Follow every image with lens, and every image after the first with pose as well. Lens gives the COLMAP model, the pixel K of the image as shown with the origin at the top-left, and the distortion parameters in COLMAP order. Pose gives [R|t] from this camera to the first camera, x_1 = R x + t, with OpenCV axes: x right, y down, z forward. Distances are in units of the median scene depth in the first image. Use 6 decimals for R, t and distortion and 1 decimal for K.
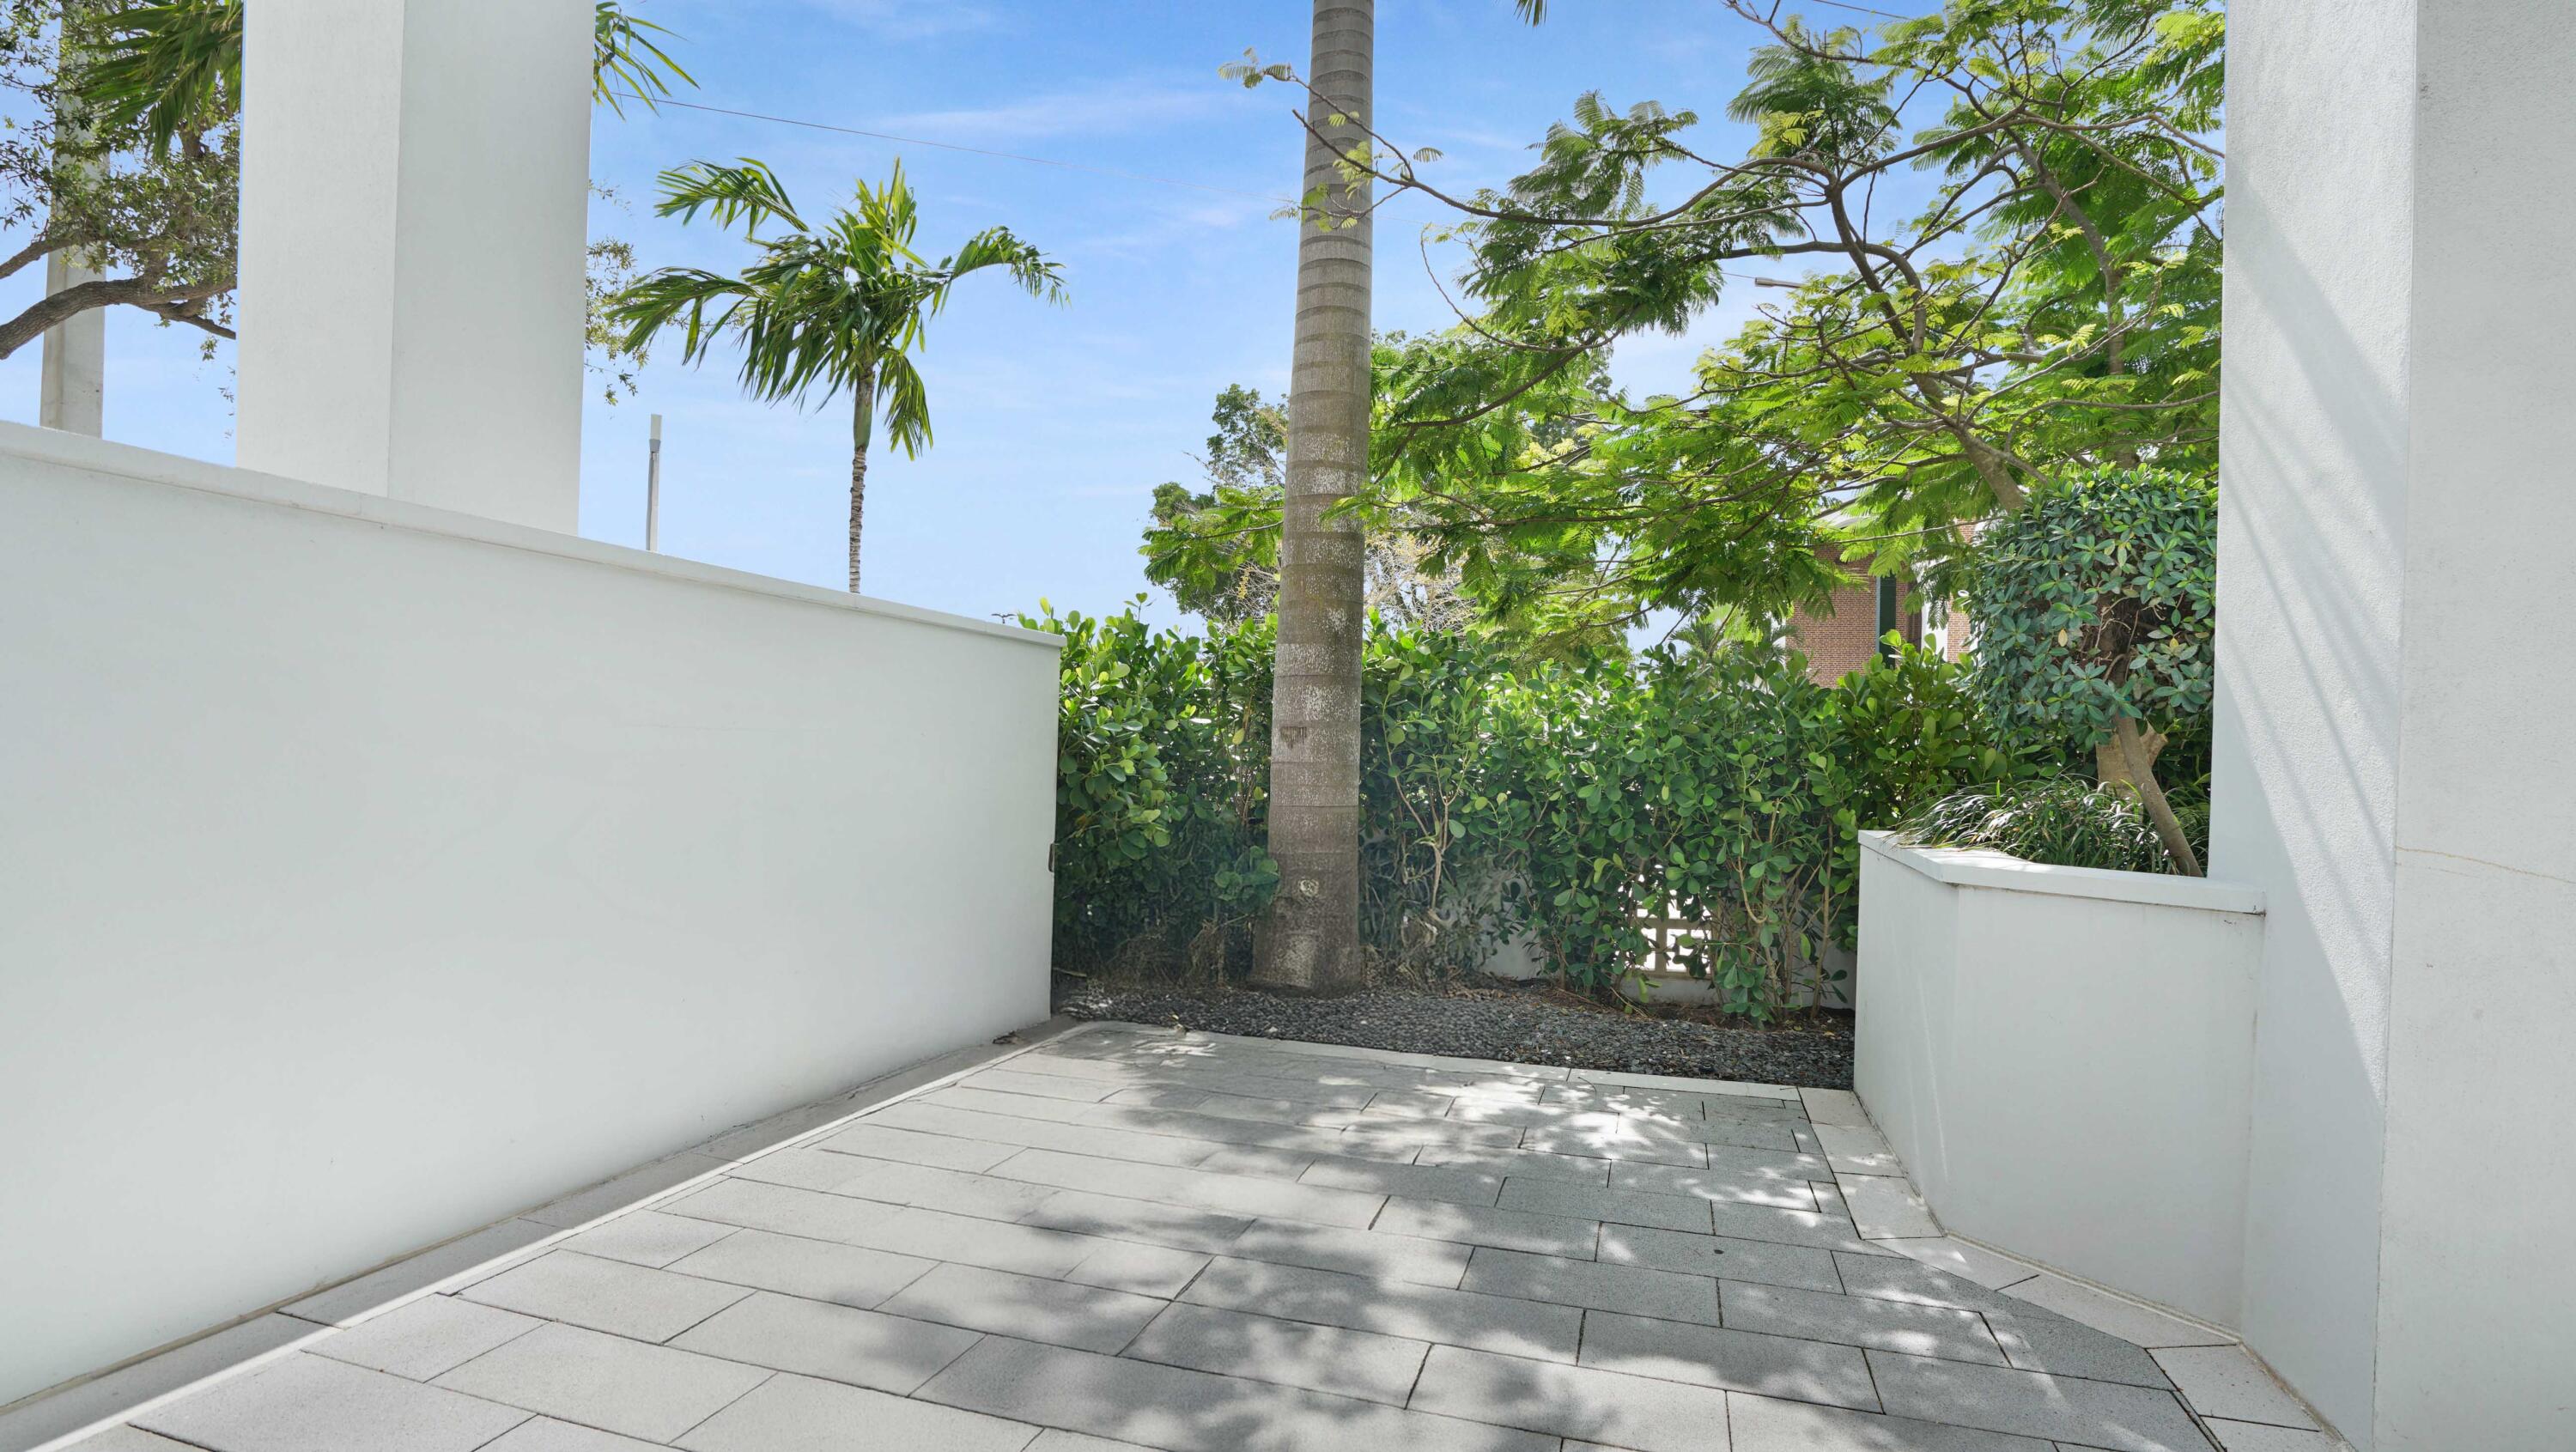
lens RADIAL K [[1263.9, 0, 1288.8], [0, 1263.9, 766.2], [0, 0, 1]] dist [-0.069277, 0.029968]
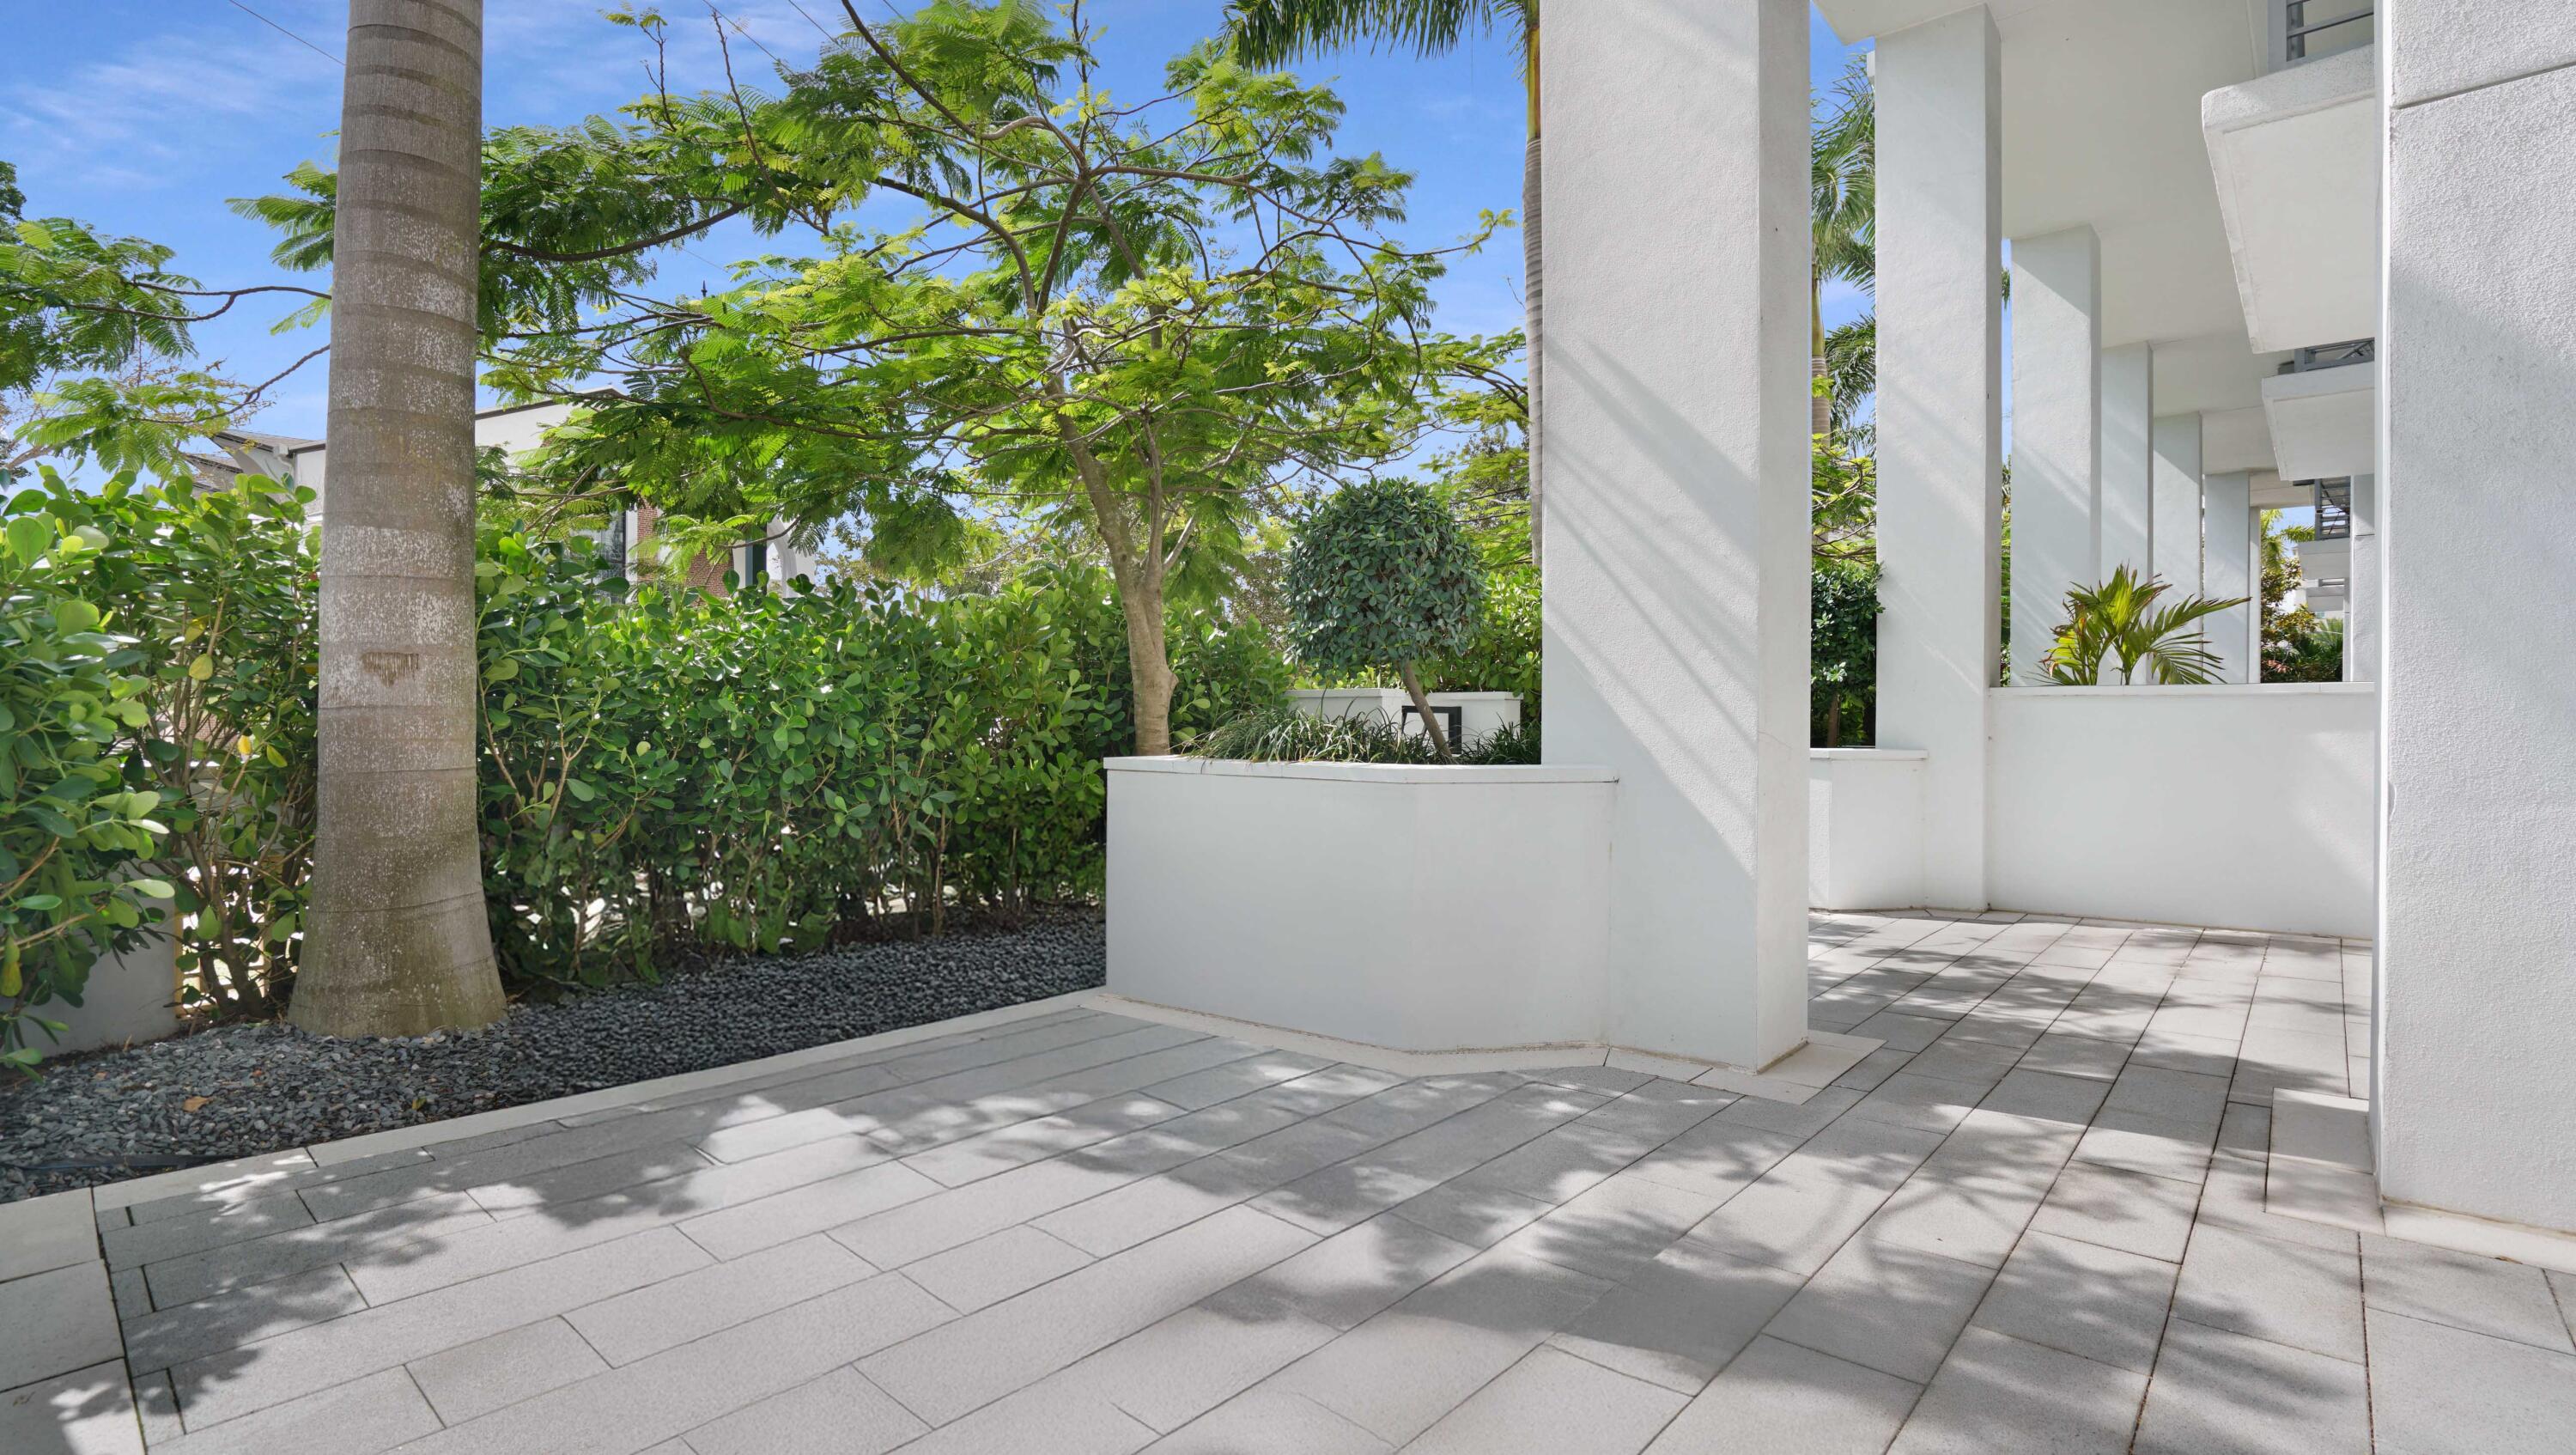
lens RADIAL K [[1184.3, 0, 1258.8], [0, 1184.3, 729.4], [0, 0, 1]] dist [-0.040519, 0.024128]
pose [[0.434190, -0.027167, 0.900411, -0.353419], [0.020026, 0.999589, 0.020503, 0.005632], [-0.900599, 0.009129, 0.434556, 0.322140]]
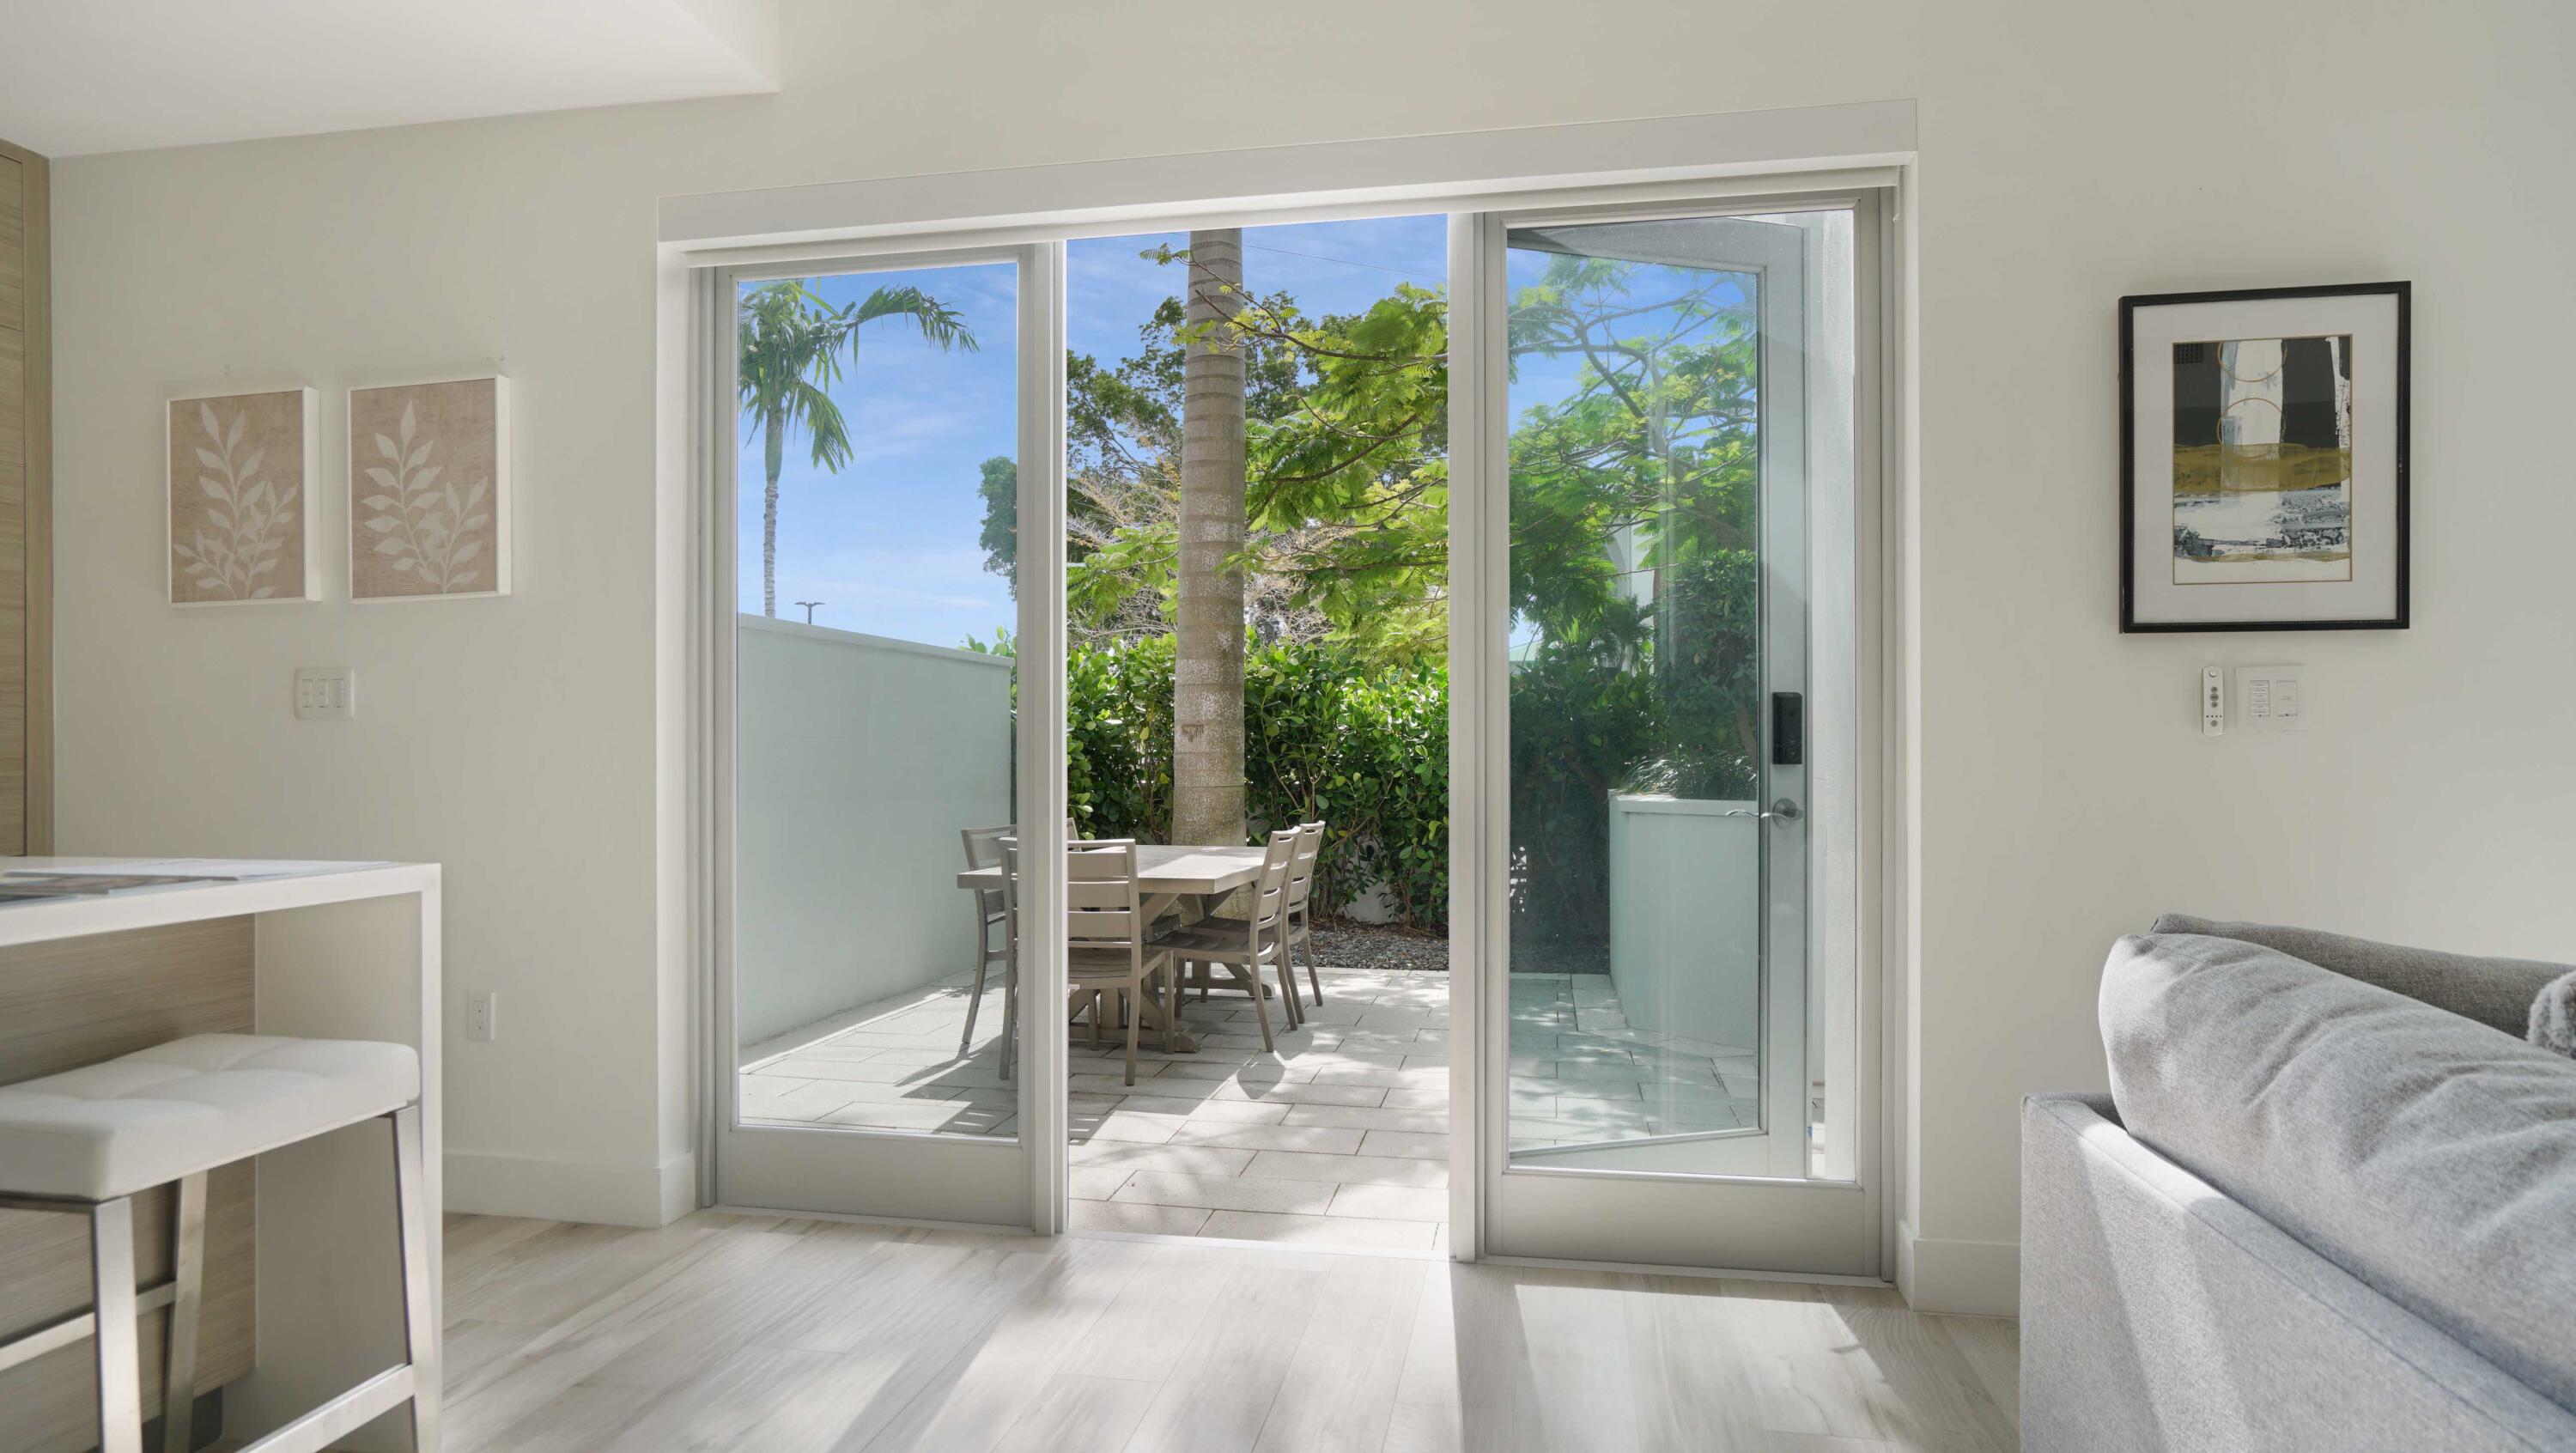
lens RADIAL K [[1445.6, 0, 1281.1], [0, 1445.6, 742.3], [0, 0, 1]] dist [-0.060466, 0.050954]
pose [[0.993801, -0.025831, 0.108134, -0.065162], [0.027333, 0.999549, -0.012430, 0.006928], [-0.107764, 0.015308, 0.994059, -0.452579]]
